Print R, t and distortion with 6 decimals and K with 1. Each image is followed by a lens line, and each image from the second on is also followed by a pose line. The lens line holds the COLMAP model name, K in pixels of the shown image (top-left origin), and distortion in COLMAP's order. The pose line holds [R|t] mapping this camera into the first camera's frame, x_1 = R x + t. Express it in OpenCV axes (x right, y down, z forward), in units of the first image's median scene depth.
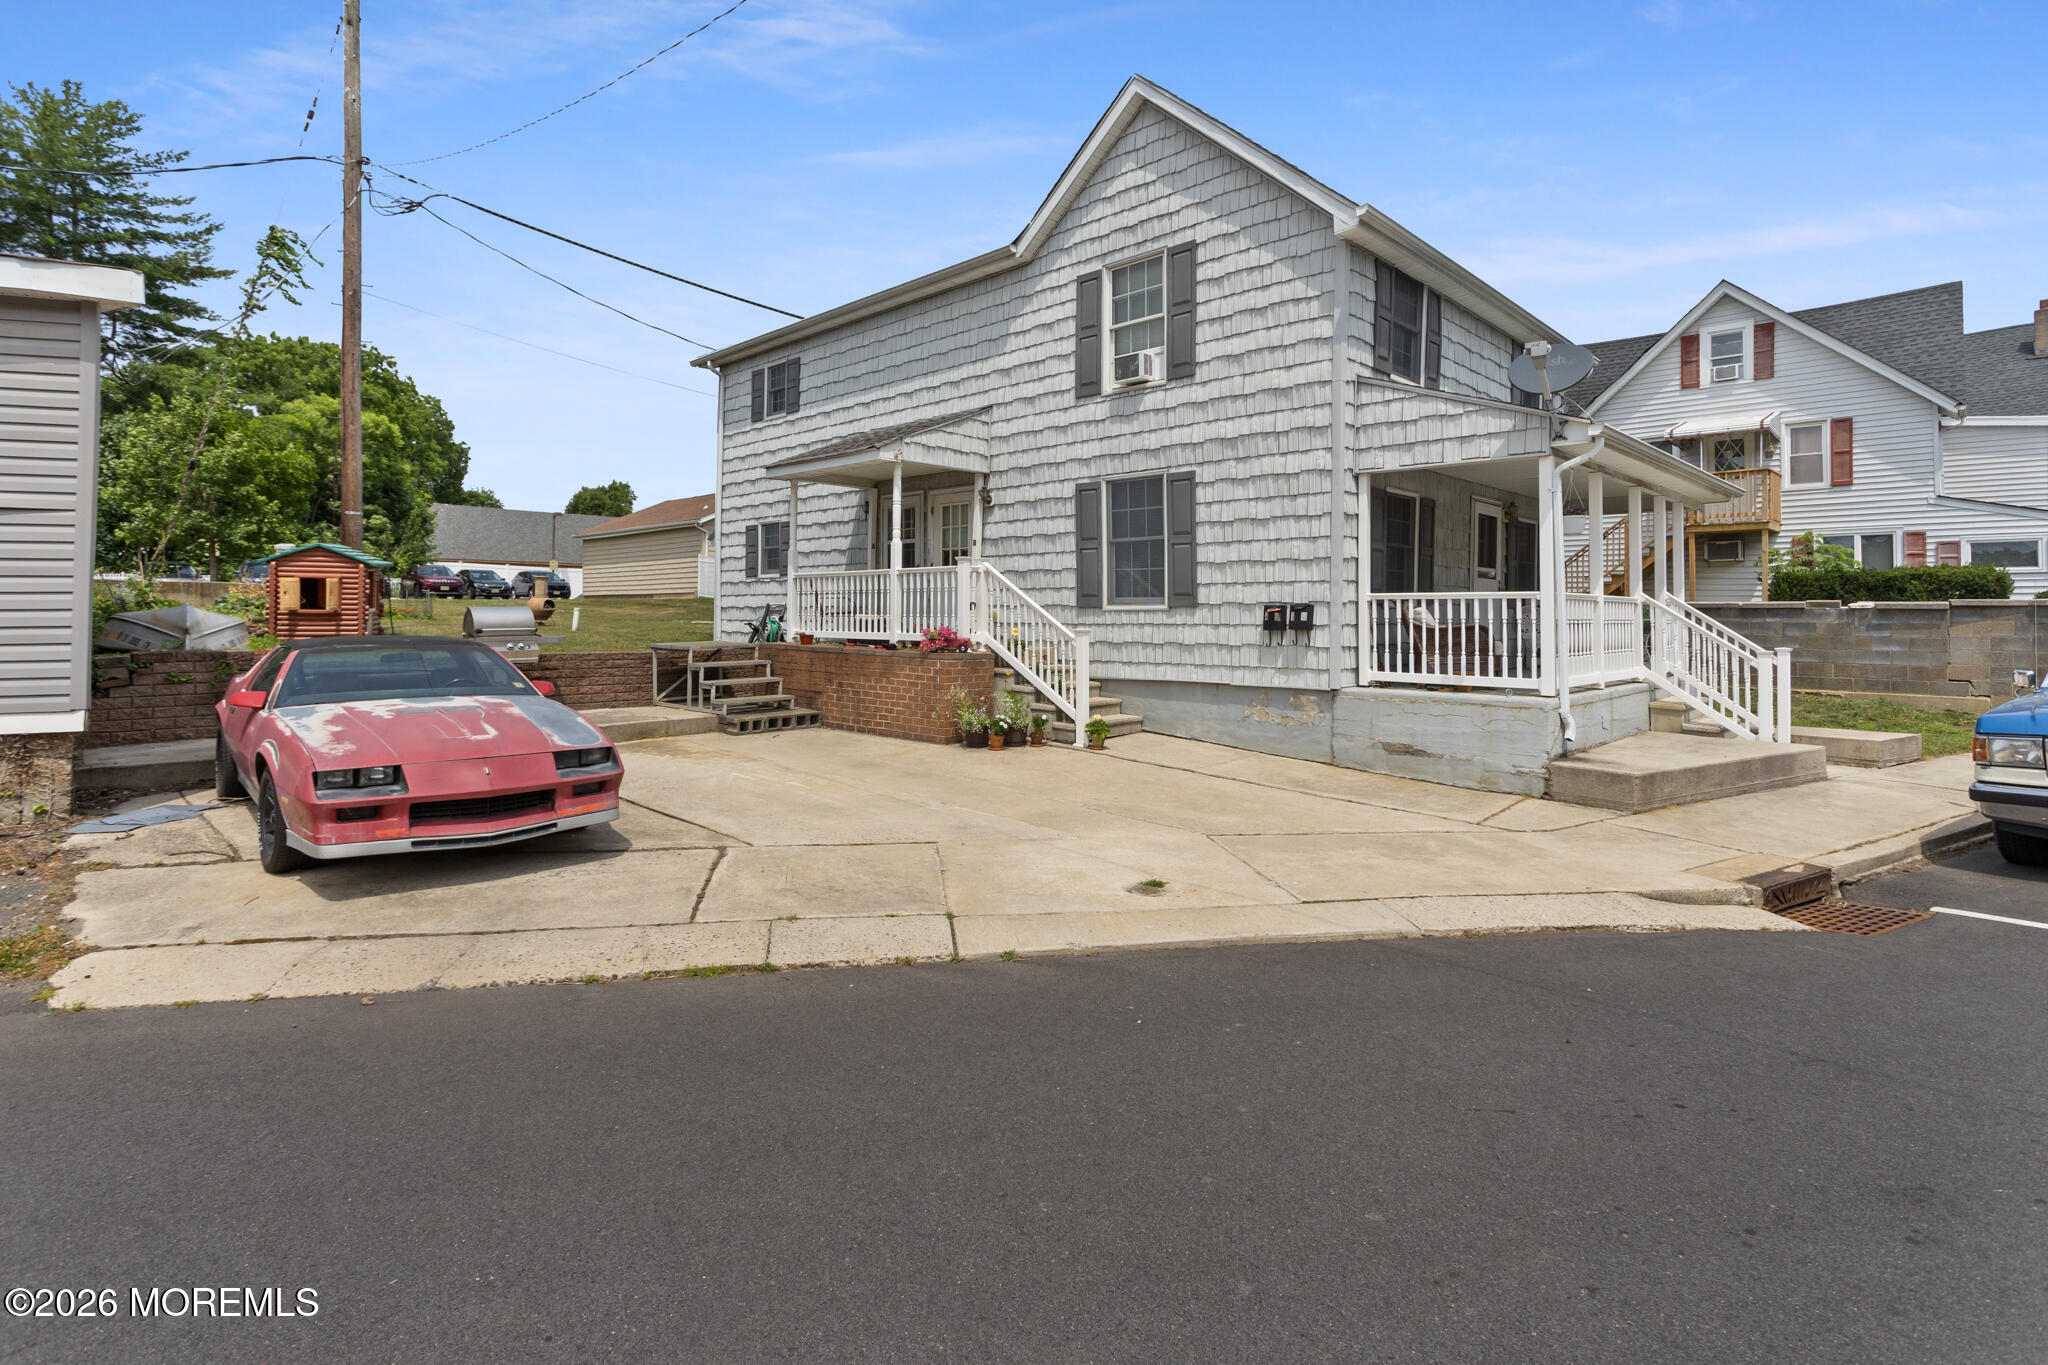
lens RADIAL K [[976.3, 0, 1034.0], [0, 976.3, 598.4], [0, 0, 1]] dist [0.001168, -0.001223]
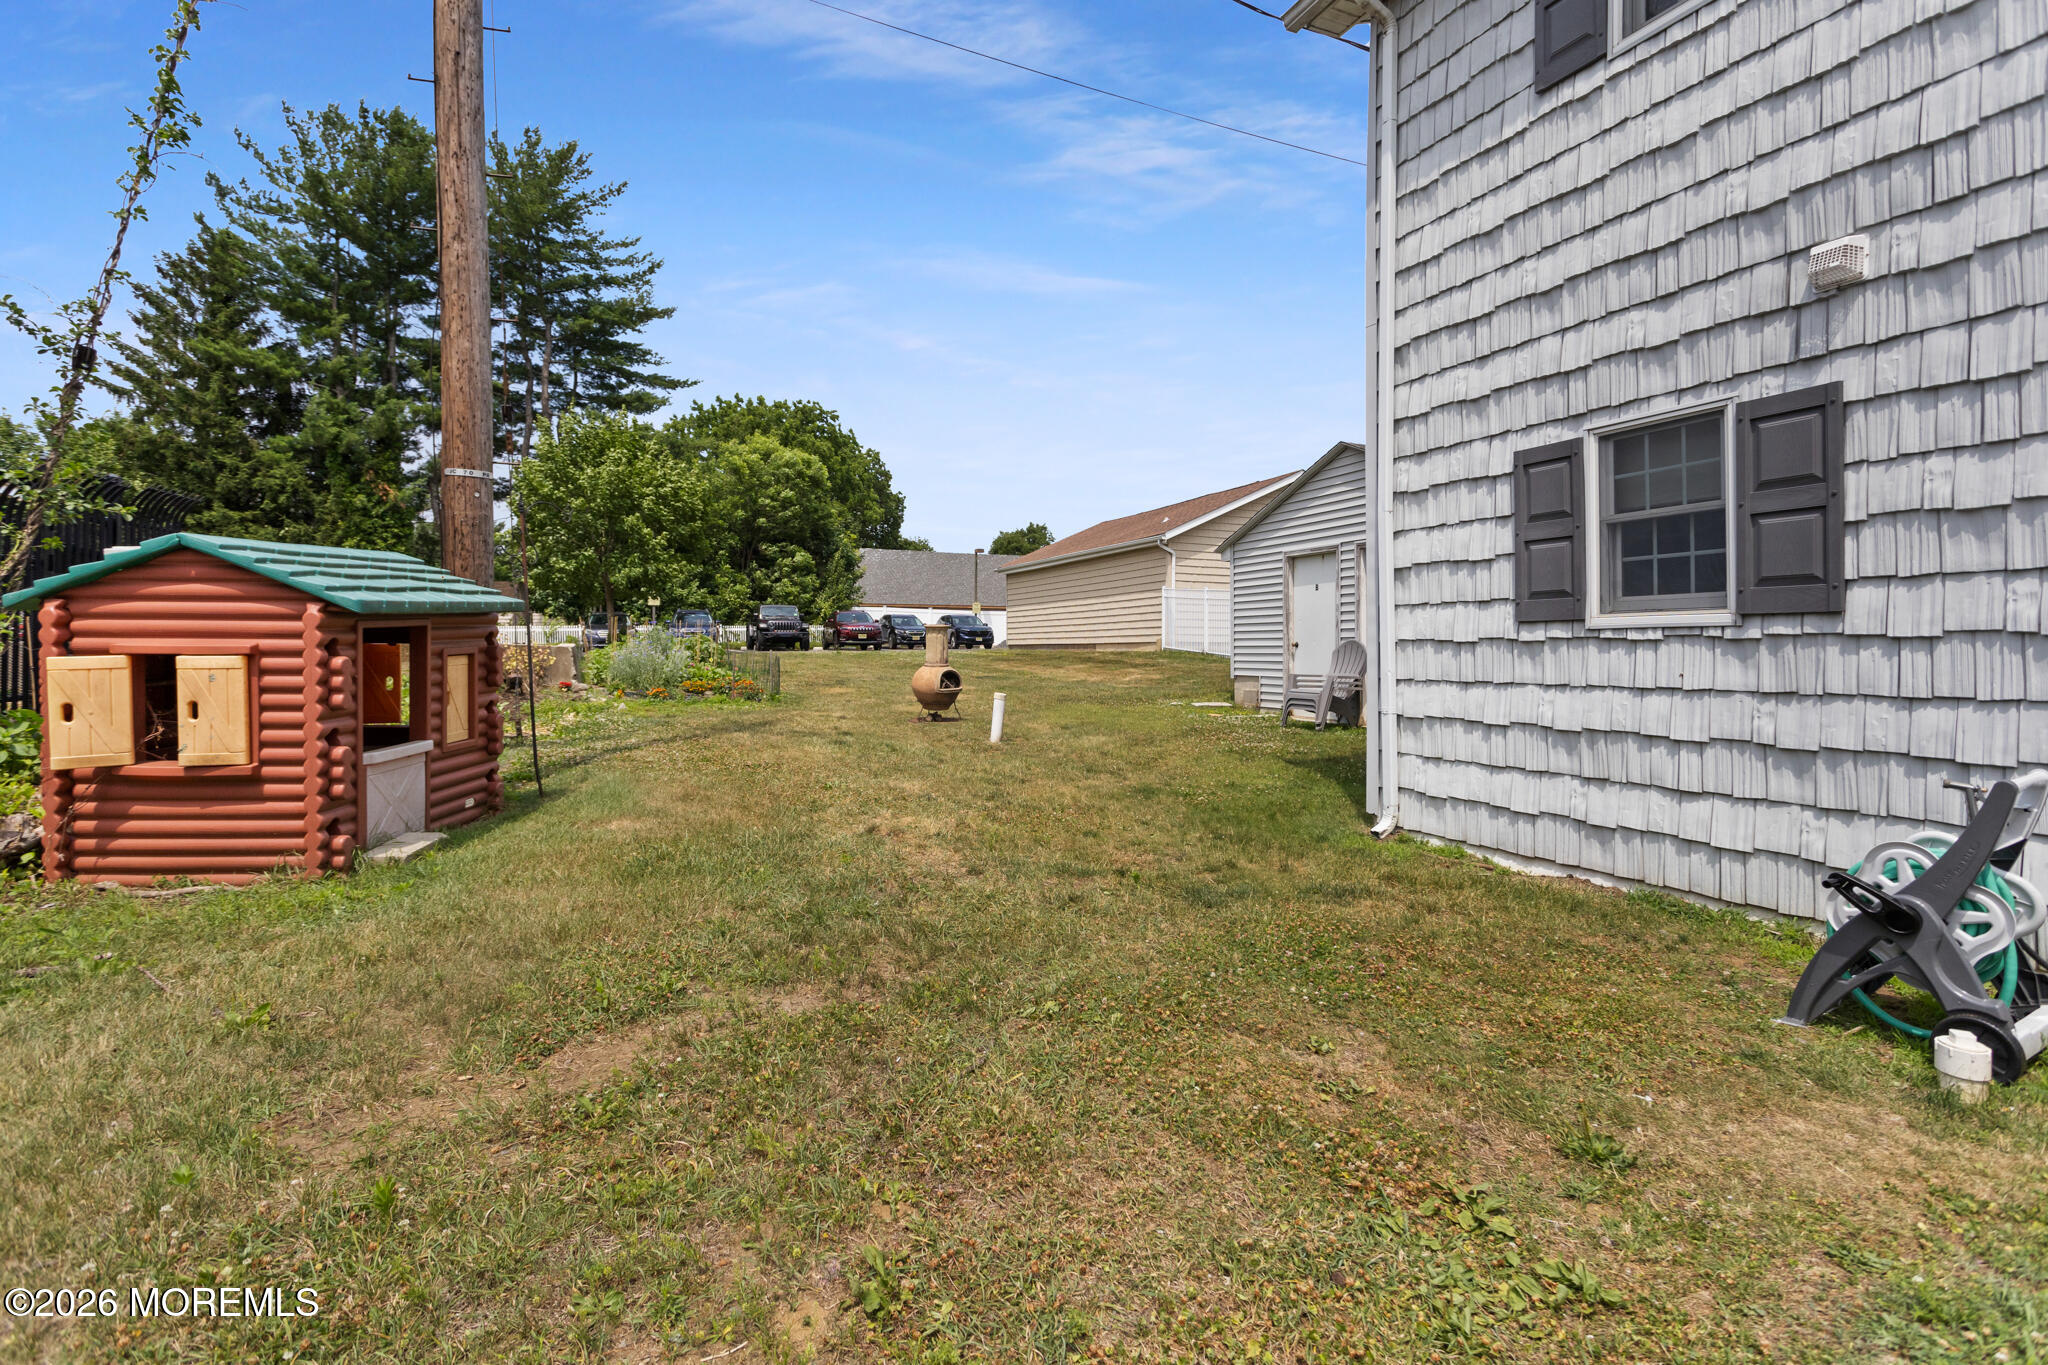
lens RADIAL K [[976.3, 0, 1040.1], [0, 976.3, 637.2], [0, 0, 1]] dist [0.001168, -0.001223]
pose [[0.922018, -0.009690, -0.387026, -0.120152], [0.009840, 0.999950, -0.001593, -0.007265], [0.387023, -0.002340, 0.922067, 0.257501]]
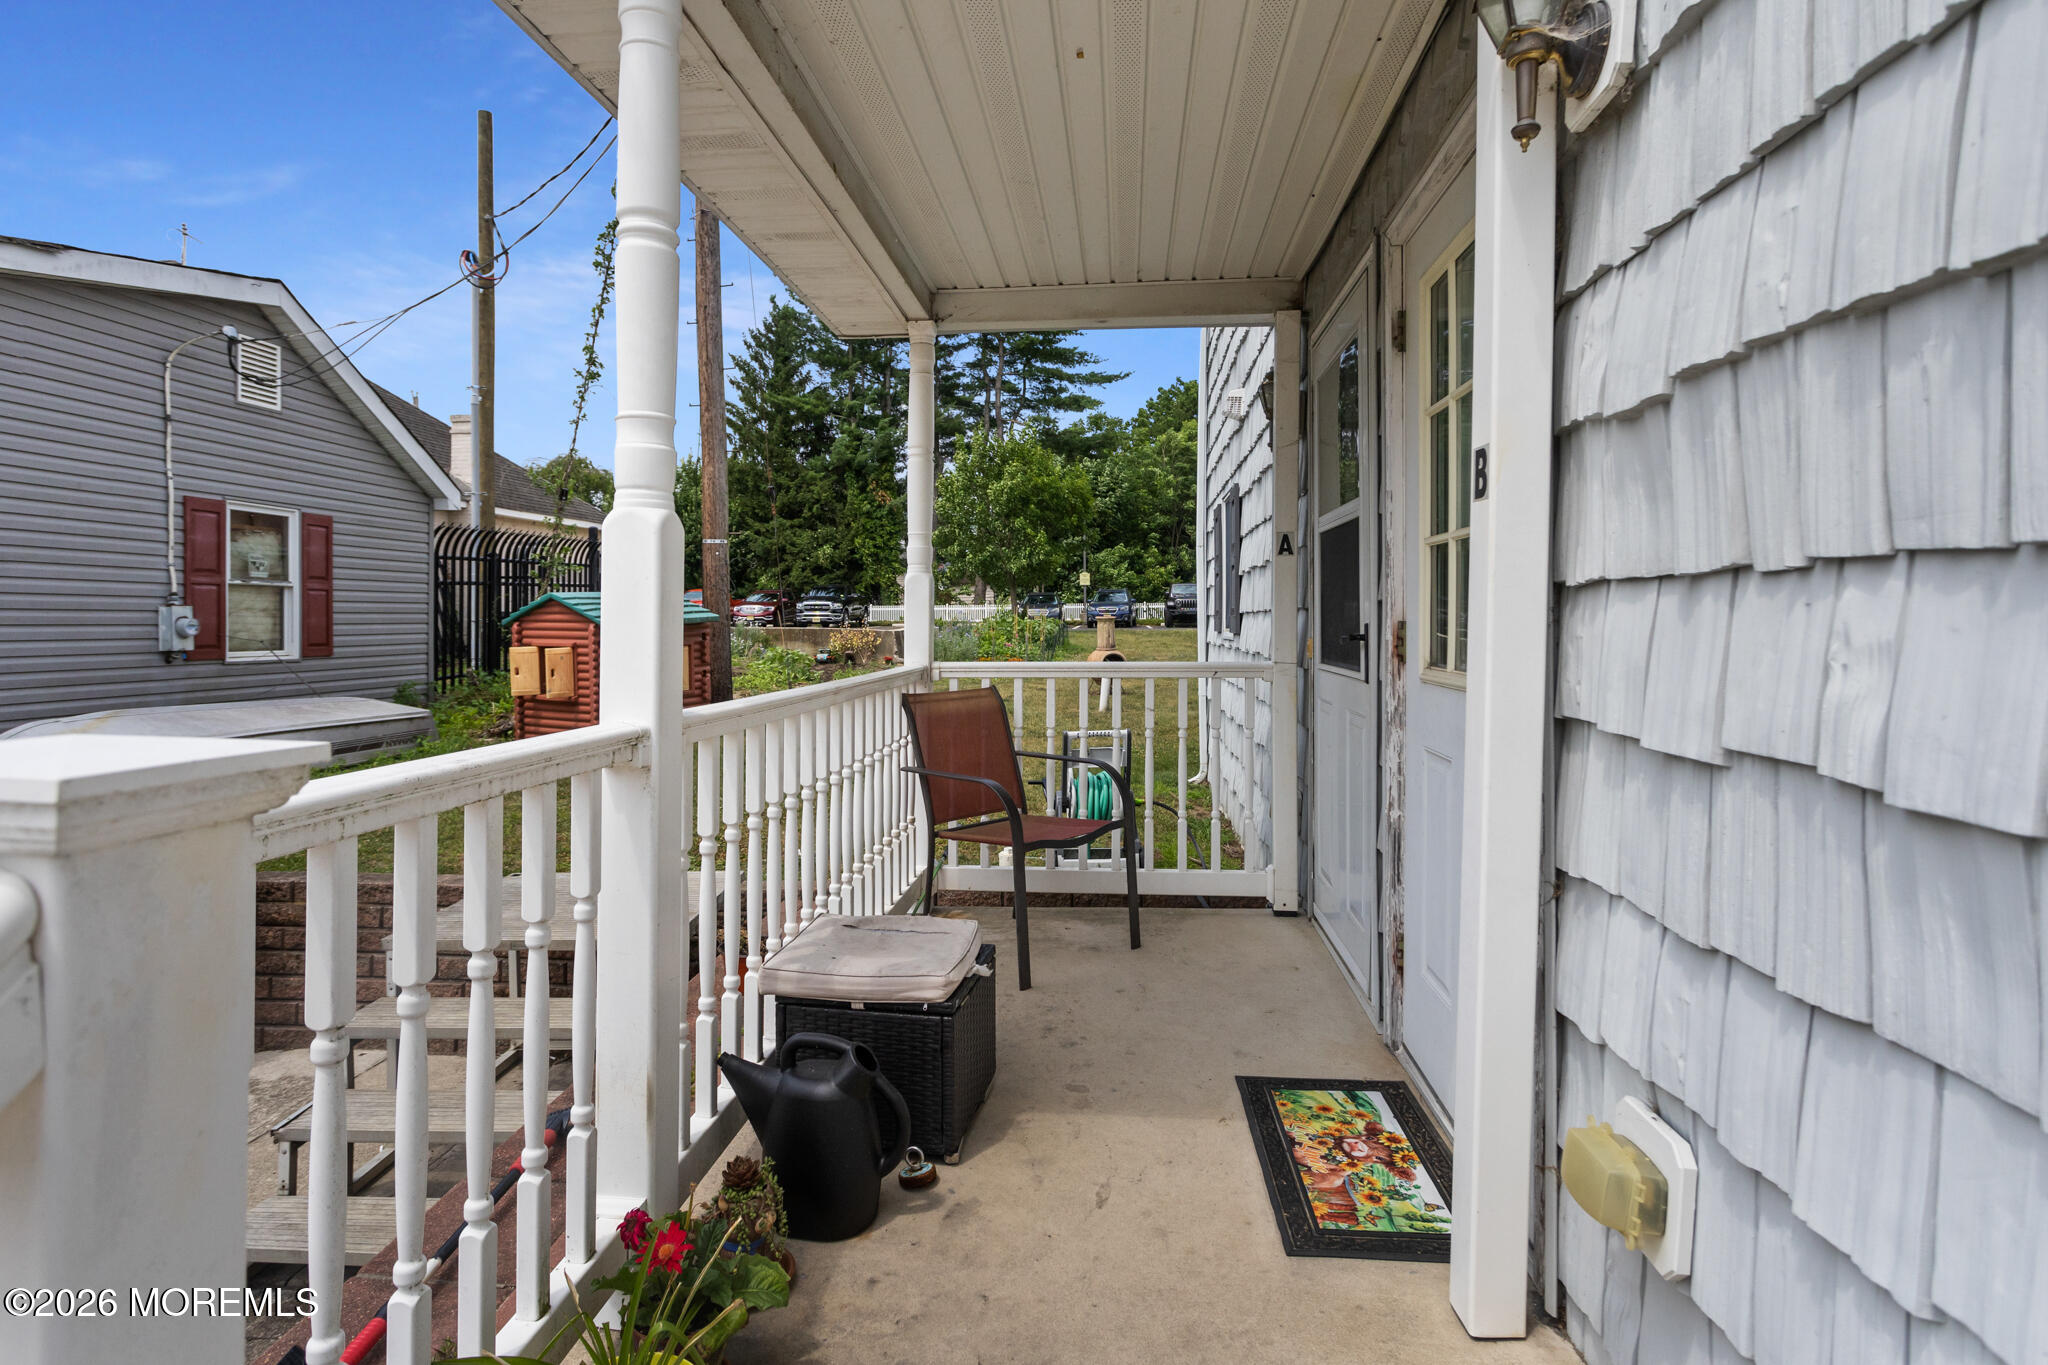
lens RADIAL K [[1029.9, 0, 1003.3], [0, 1029.9, 624.2], [0, 0, 1]] dist [-0.003265, -0.000019]
pose [[0.596651, 0.002040, -0.802499, -0.003024], [0.008625, 0.999923, 0.008955, -0.012262], [0.802455, -0.012265, 0.596587, 0.257789]]
